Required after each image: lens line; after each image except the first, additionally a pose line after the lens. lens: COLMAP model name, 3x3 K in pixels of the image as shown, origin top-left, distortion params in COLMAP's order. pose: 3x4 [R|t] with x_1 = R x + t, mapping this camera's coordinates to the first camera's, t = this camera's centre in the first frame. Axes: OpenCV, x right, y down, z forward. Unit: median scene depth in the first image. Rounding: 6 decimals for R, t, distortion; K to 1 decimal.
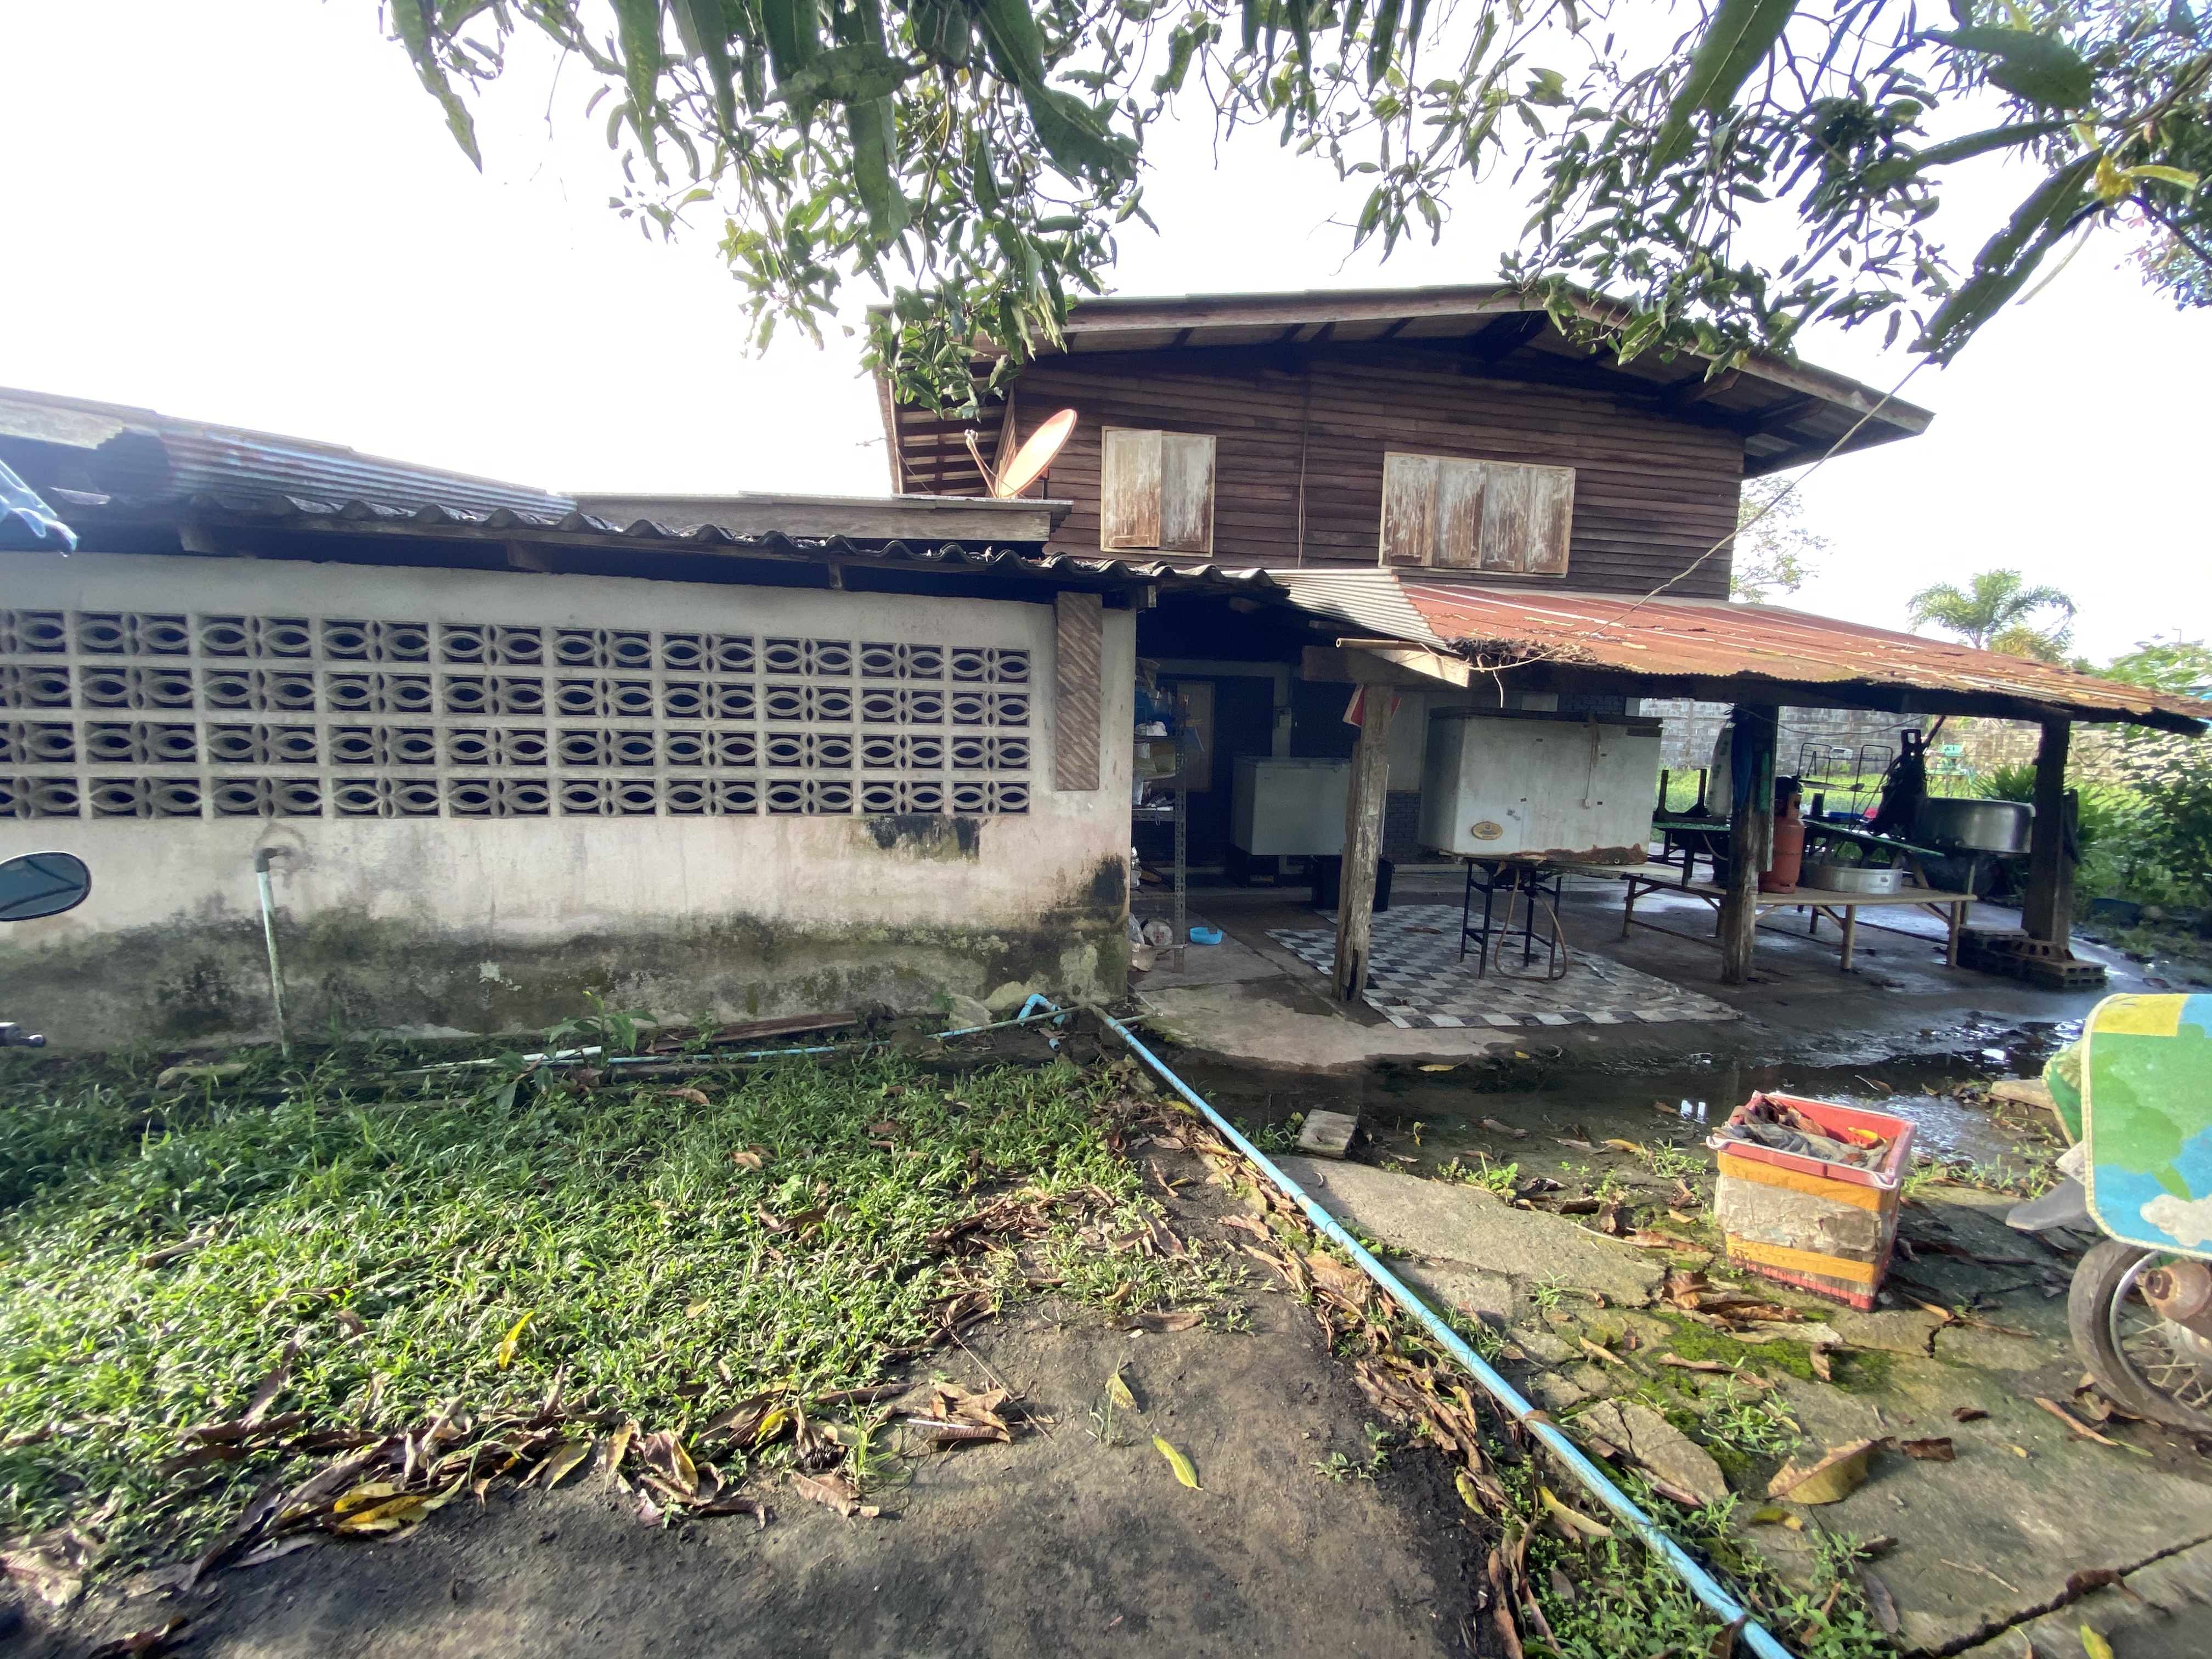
lens RADIAL K [[888.0, 0, 1106.0], [0, 888.0, 829.5], [0, 0, 1]] dist [0.026046, -0.026116]
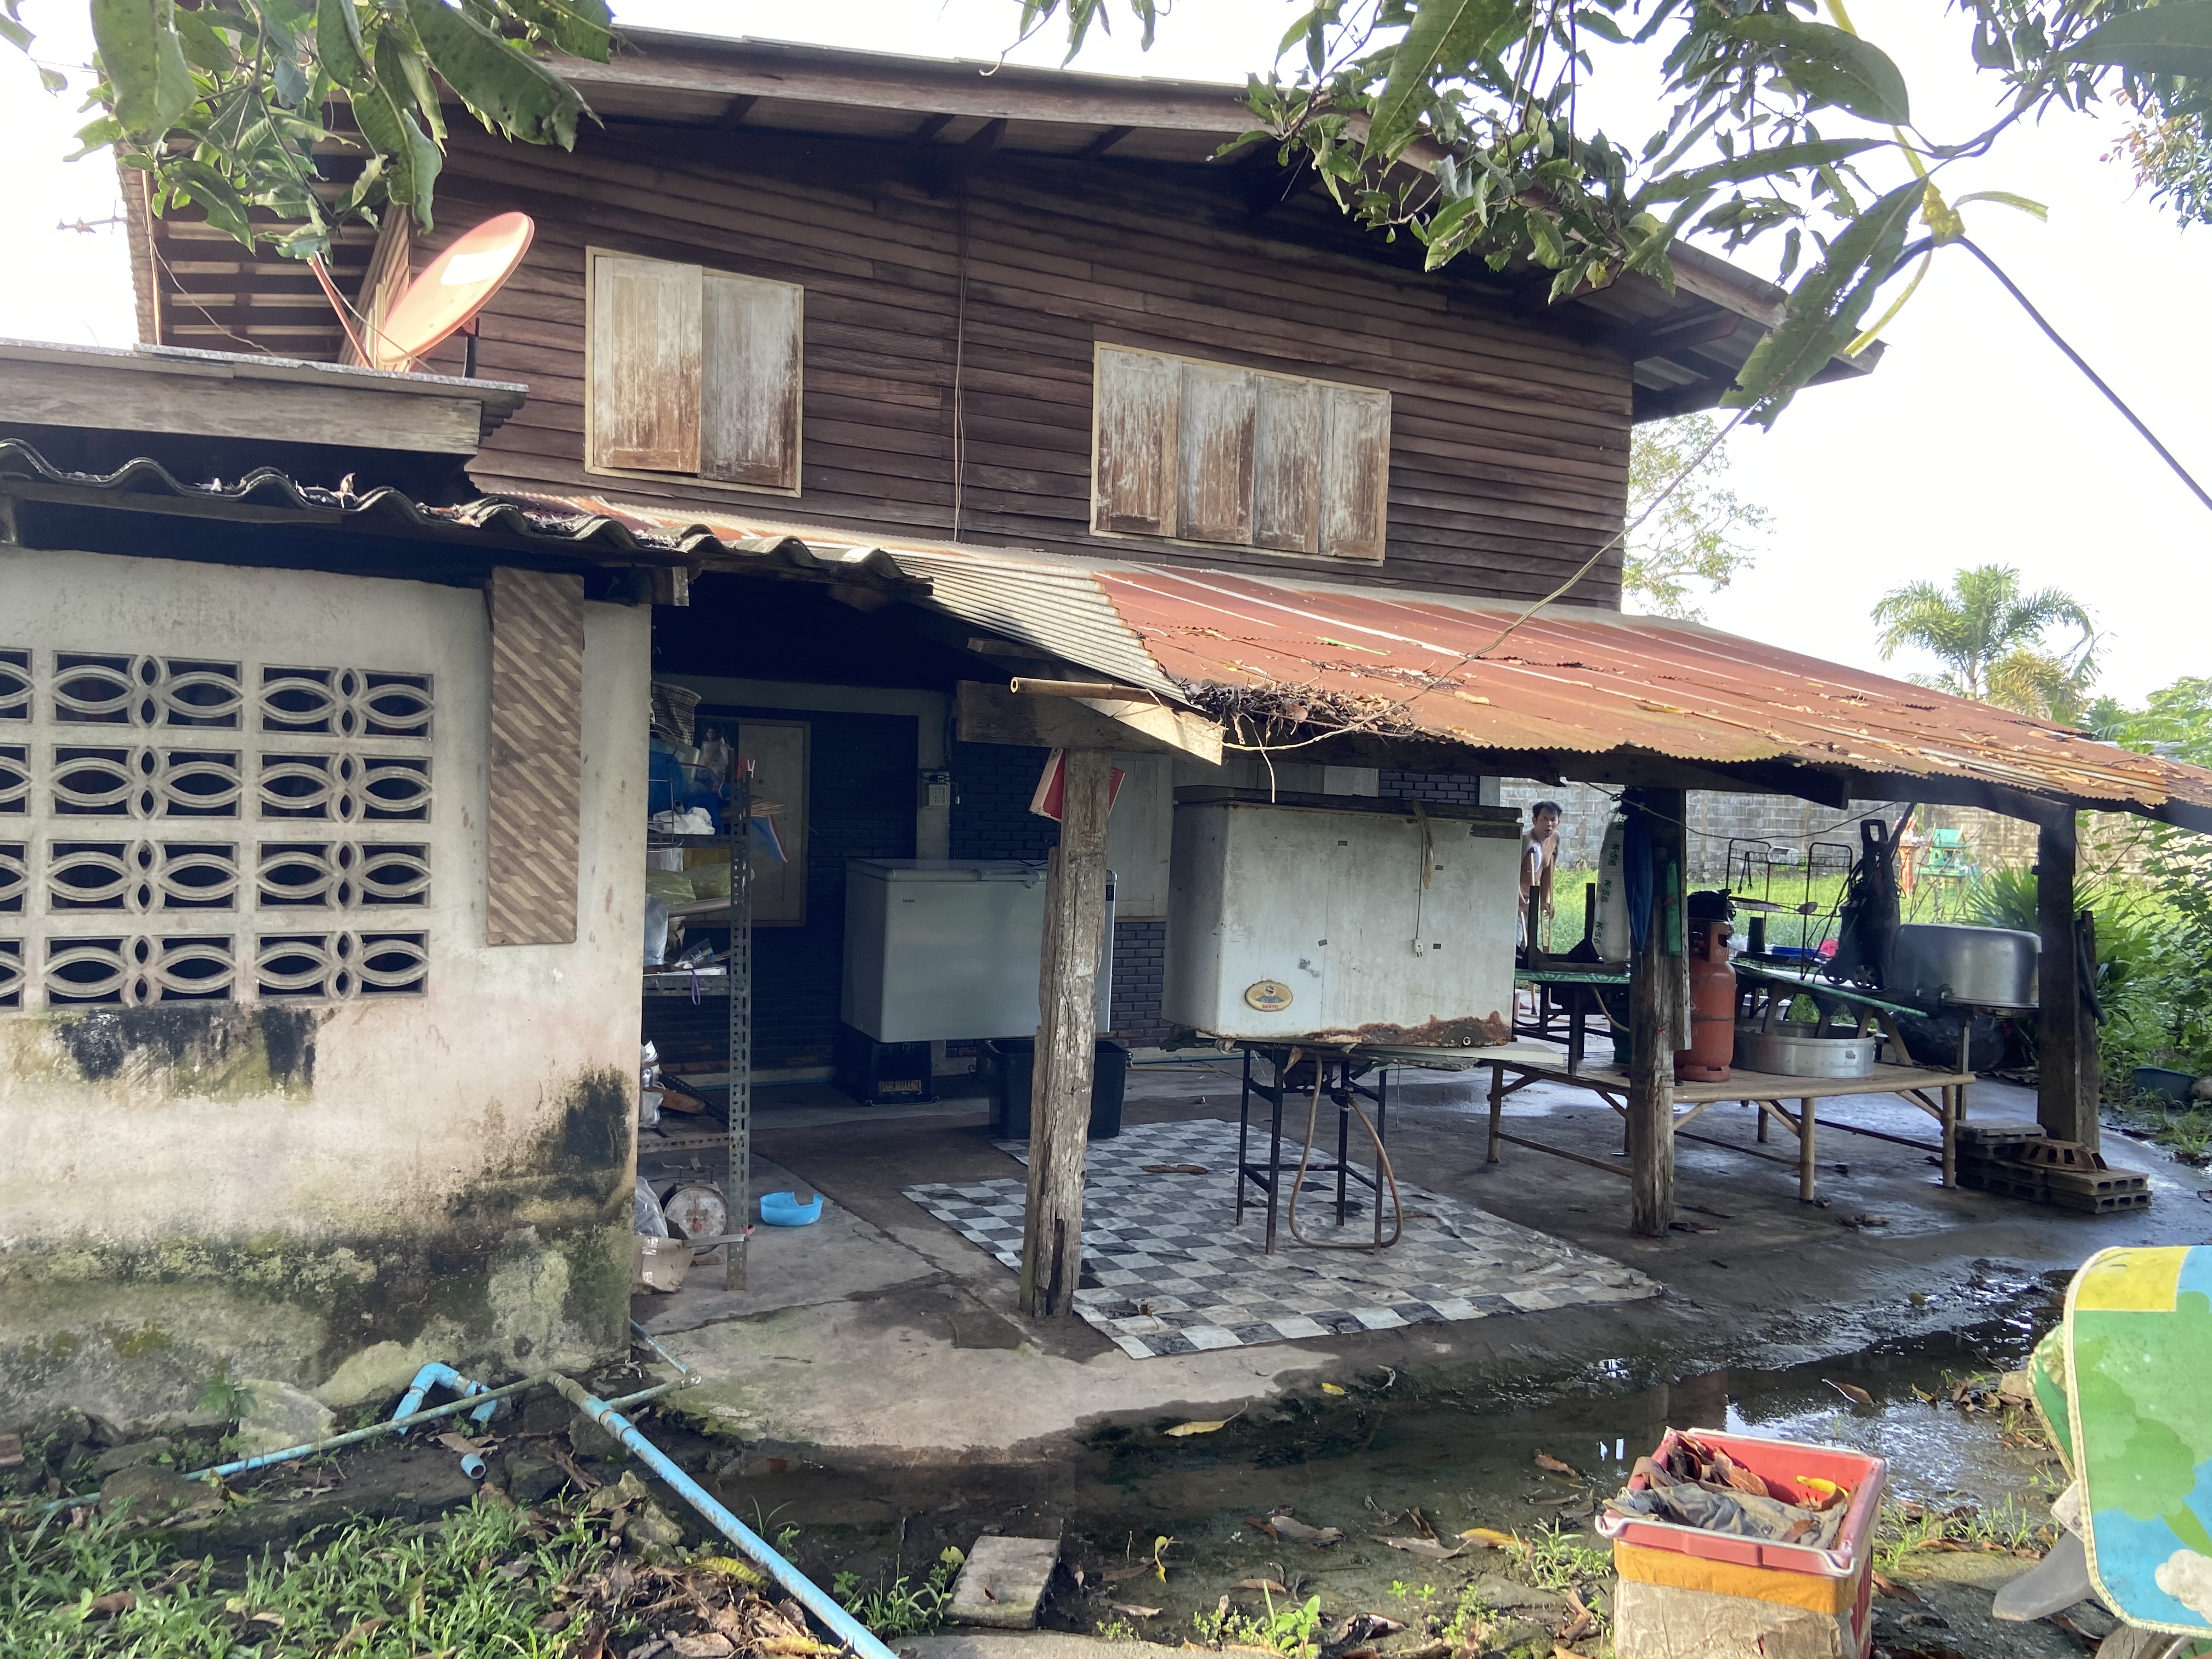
lens RADIAL K [[1646.6, 0, 1099.8], [0, 1646.6, 822.2], [0, 0, 1]] dist [0.130064, -0.165169]
pose [[0.958207, 0.000791, 0.286074, 0.006901], [0.026407, 0.995482, -0.091204, -0.017847], [-0.284854, 0.094947, 0.953857, -0.026670]]
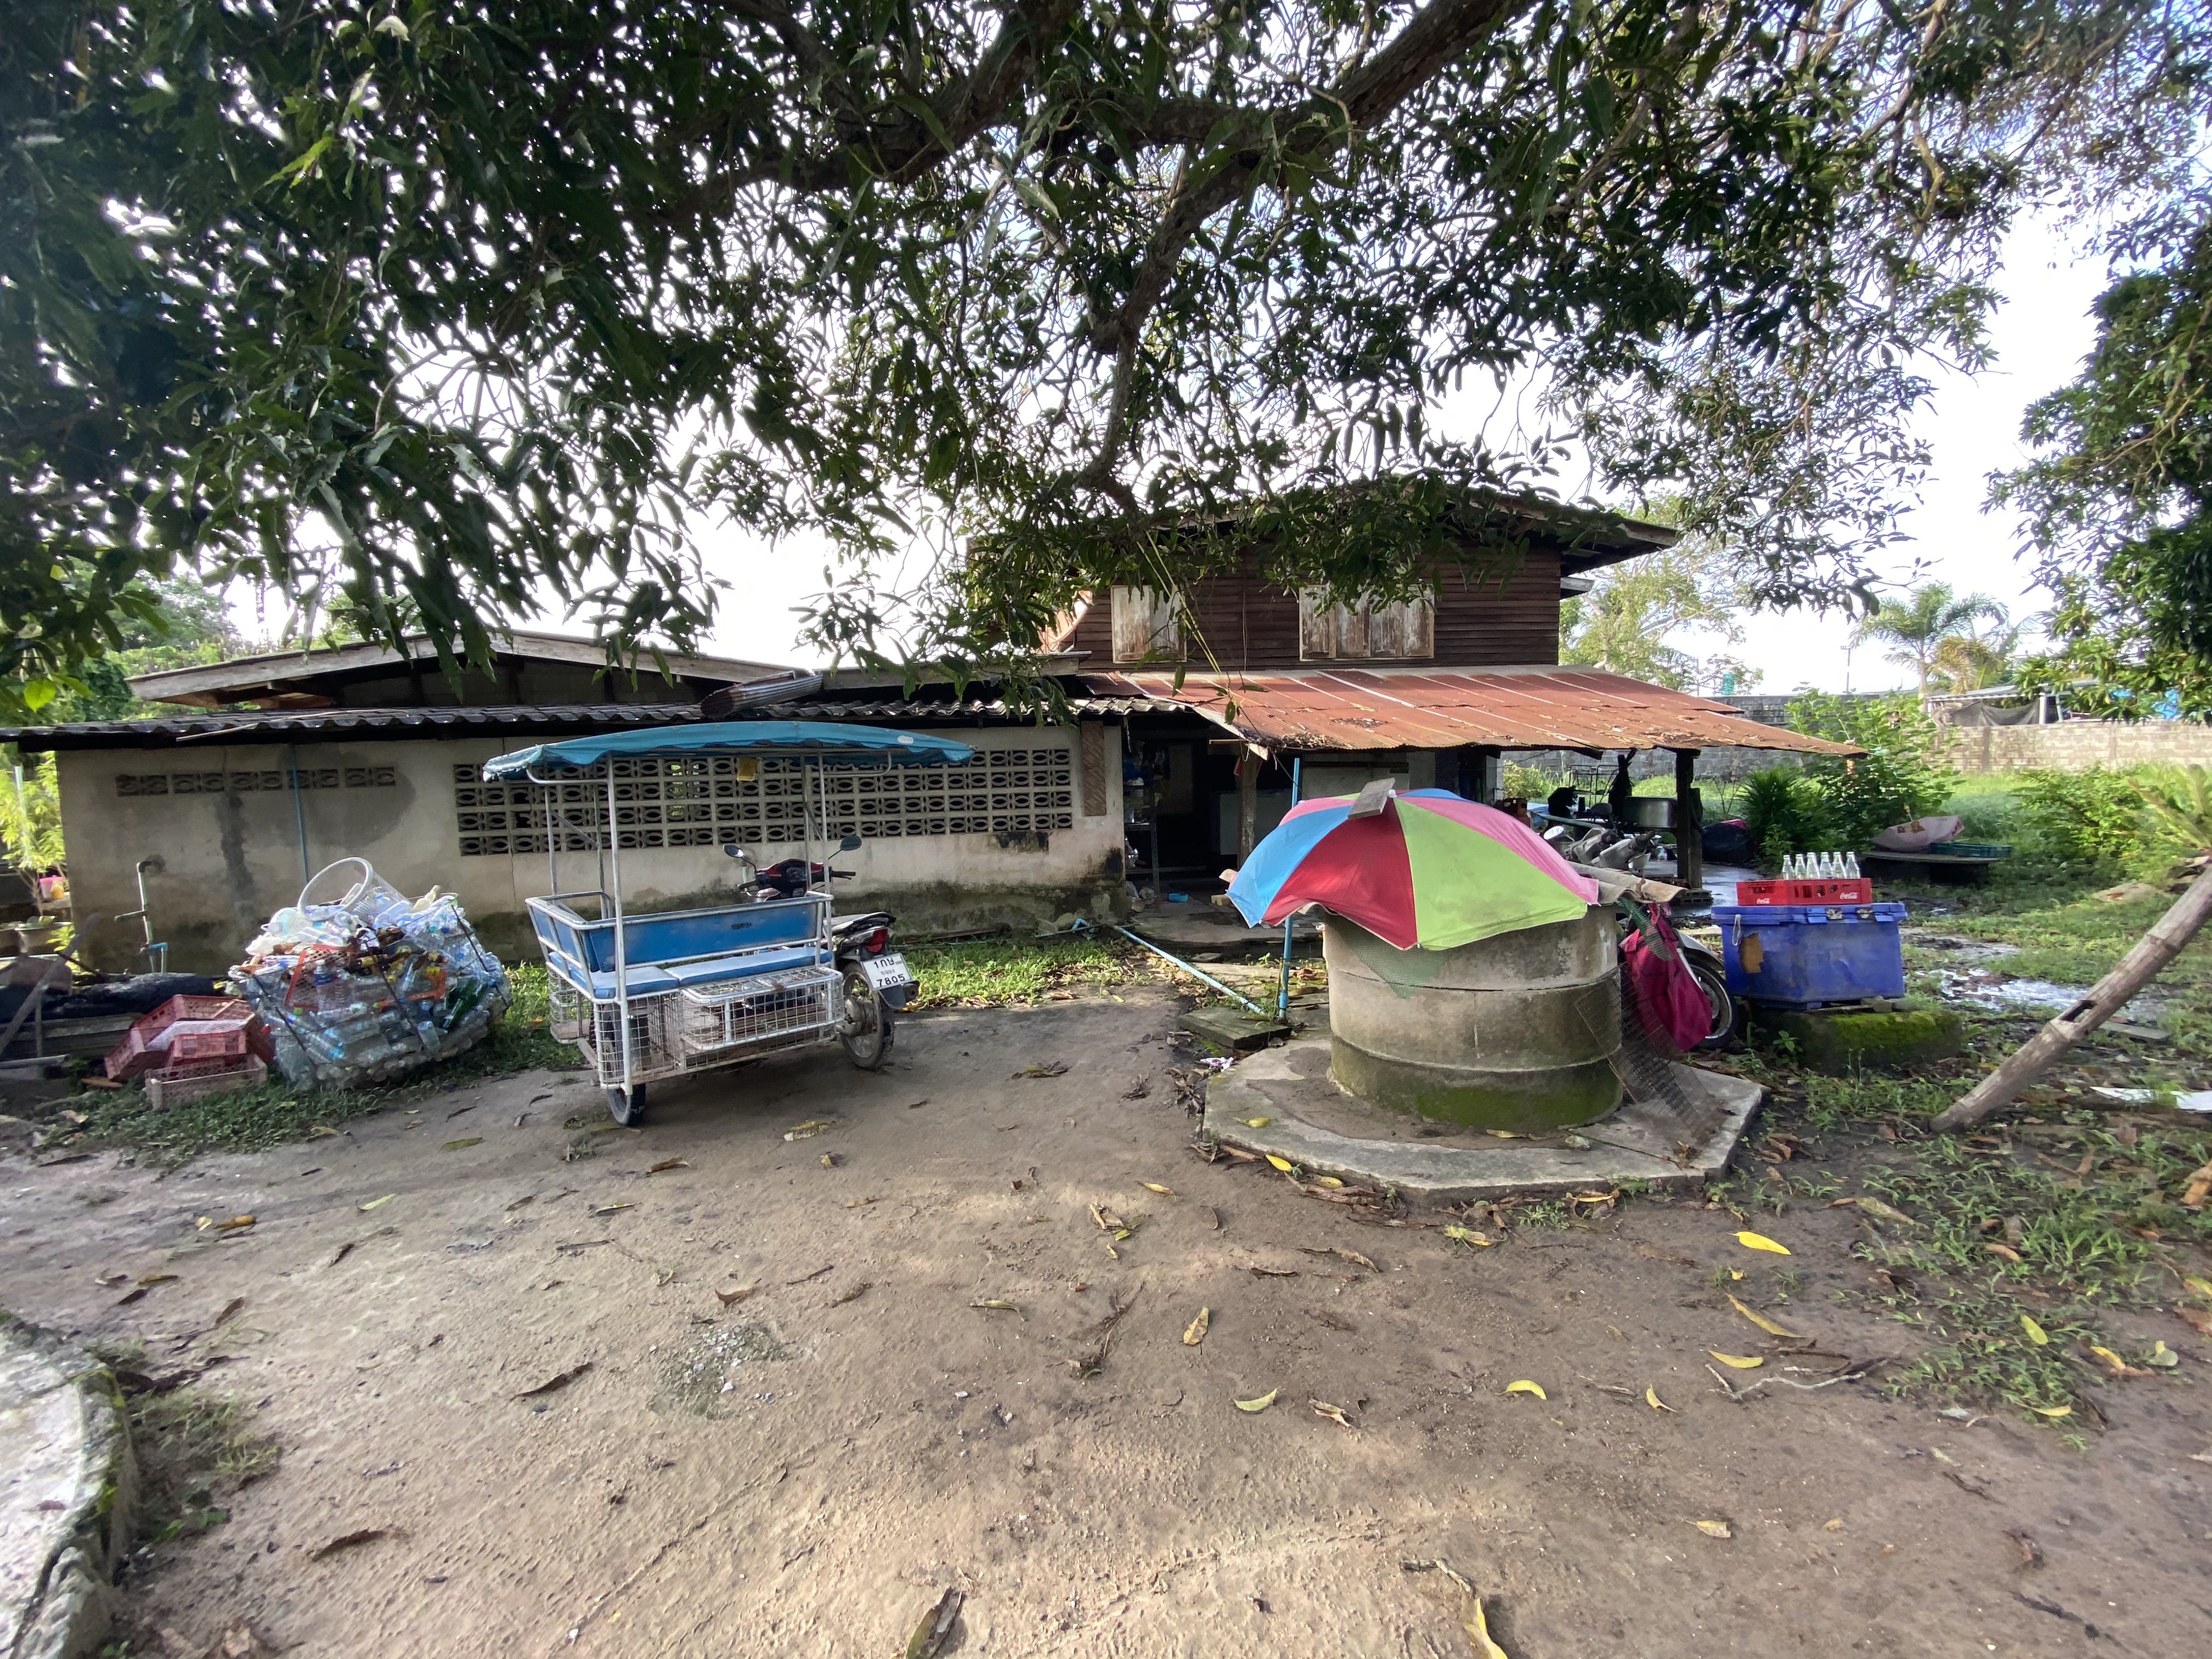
lens RADIAL K [[888.0, 0, 1106.0], [0, 888.0, 829.5], [0, 0, 1]] dist [0.026046, -0.026116]
pose [[0.997385, -0.047053, -0.054850, 0.100745], [0.044907, 0.998201, -0.039717, 0.068873], [0.056620, 0.037149, 0.997704, -1.018716]]
